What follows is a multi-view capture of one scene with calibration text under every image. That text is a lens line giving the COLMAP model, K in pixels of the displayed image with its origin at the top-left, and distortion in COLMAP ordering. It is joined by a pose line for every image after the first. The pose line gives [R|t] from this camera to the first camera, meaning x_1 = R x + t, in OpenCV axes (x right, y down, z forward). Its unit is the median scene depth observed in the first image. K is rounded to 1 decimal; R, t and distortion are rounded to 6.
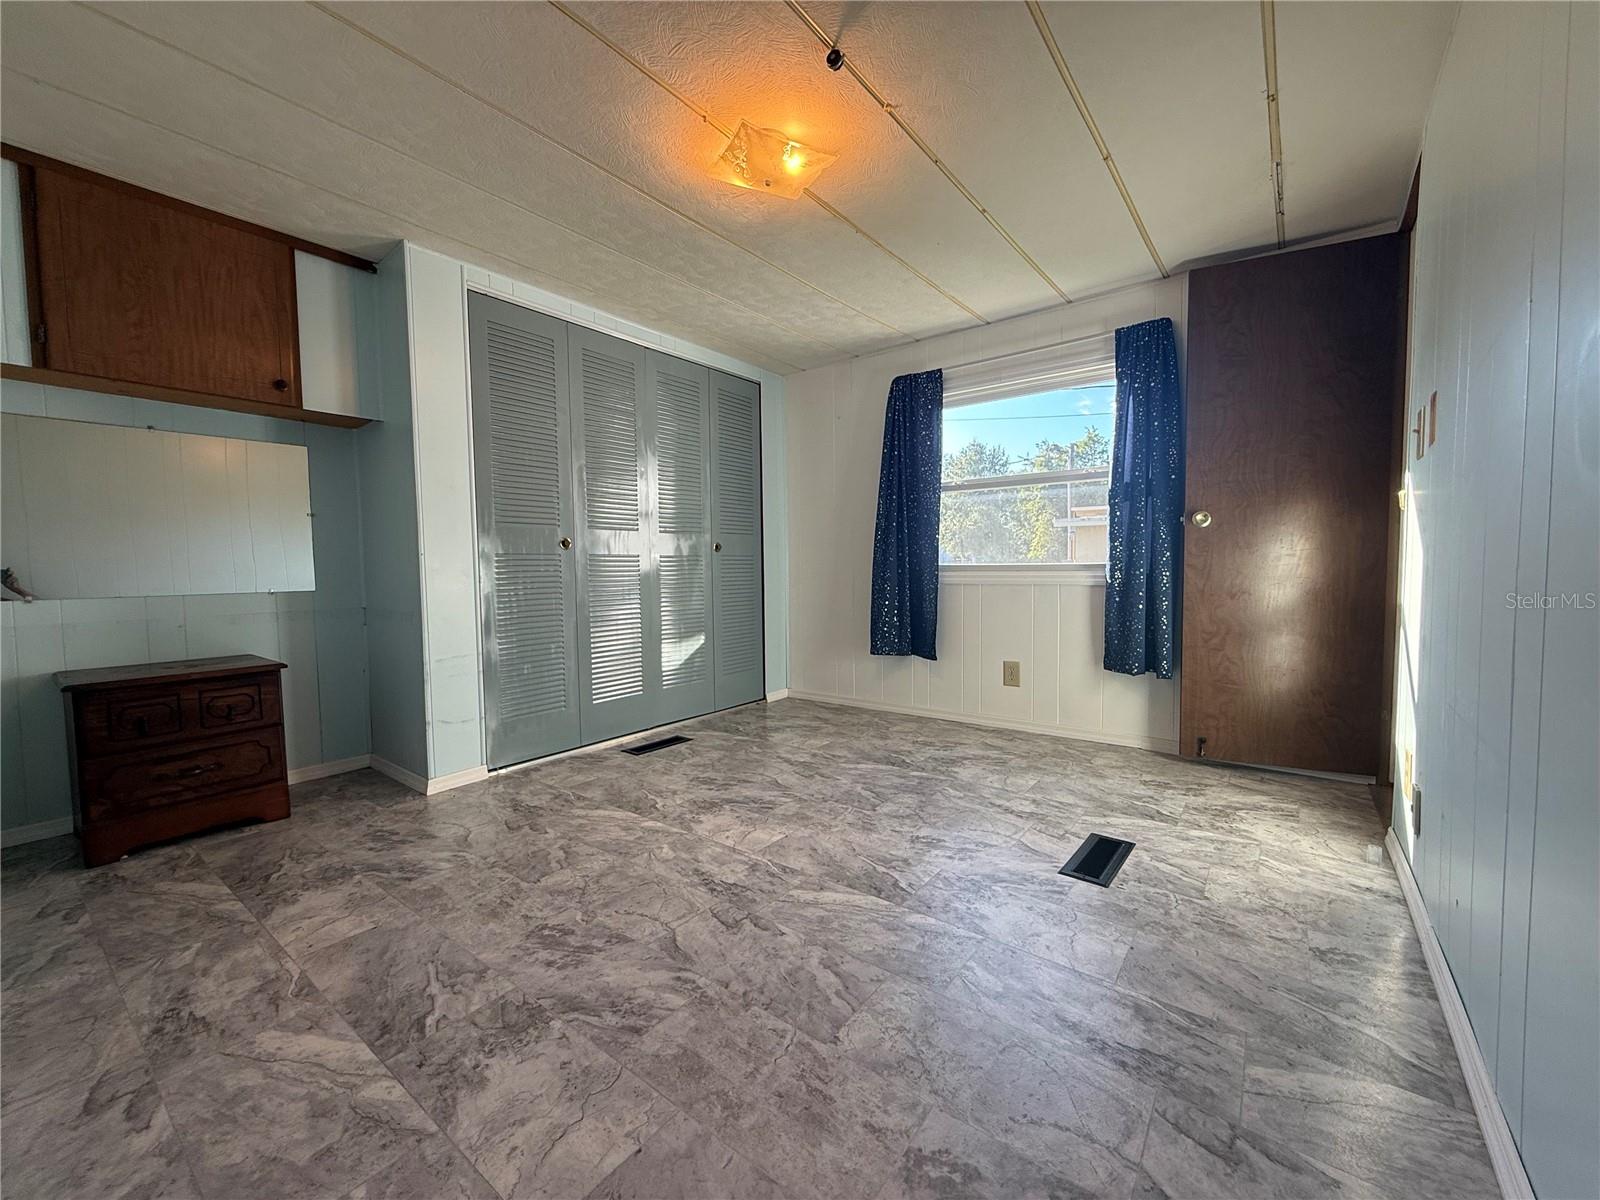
lens RADIAL K [[636.0, 0, 794.9], [0, 636.0, 600.1], [0, 0, 1]] dist [0.001318, -0.000226]
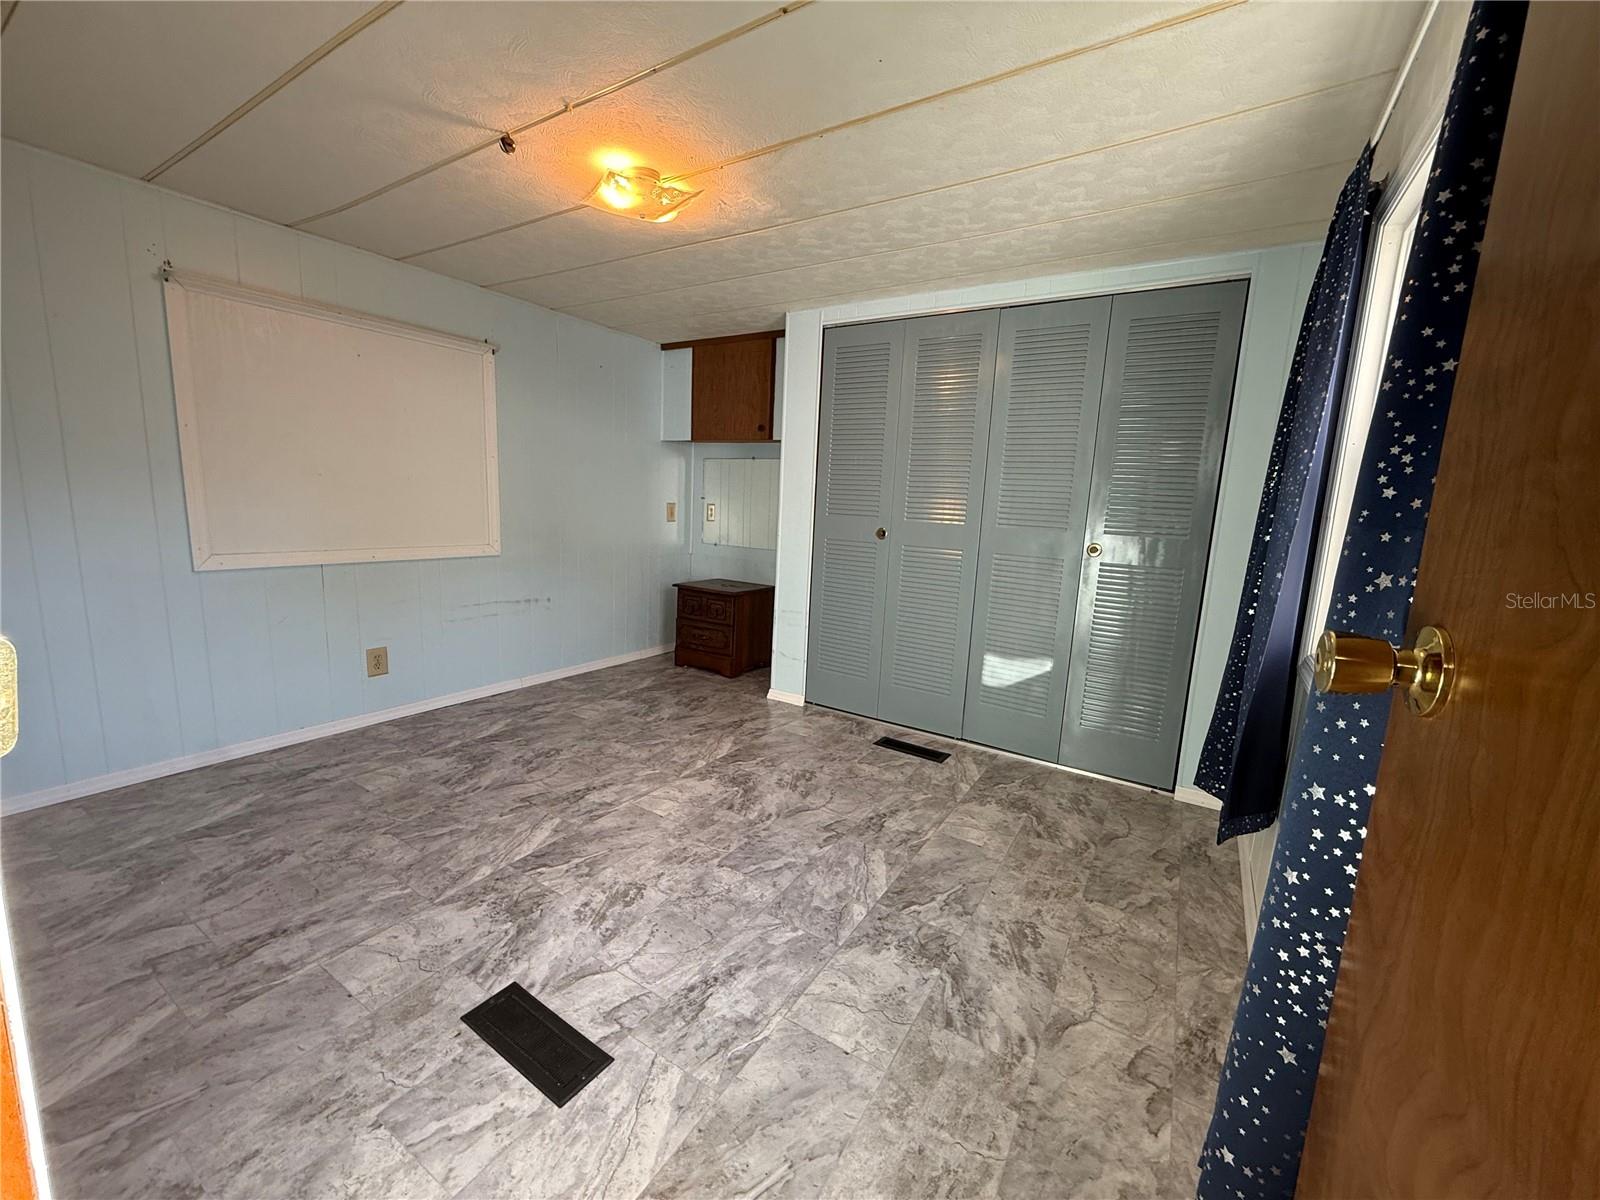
lens RADIAL K [[636.0, 0, 794.9], [0, 636.0, 600.1], [0, 0, 1]] dist [0.001318, -0.000226]
pose [[0.094980, 0.173321, -0.980275, 1.033380], [-0.102242, 0.981218, 0.163581, -0.203924], [0.990215, 0.084688, 0.110916, 1.079482]]
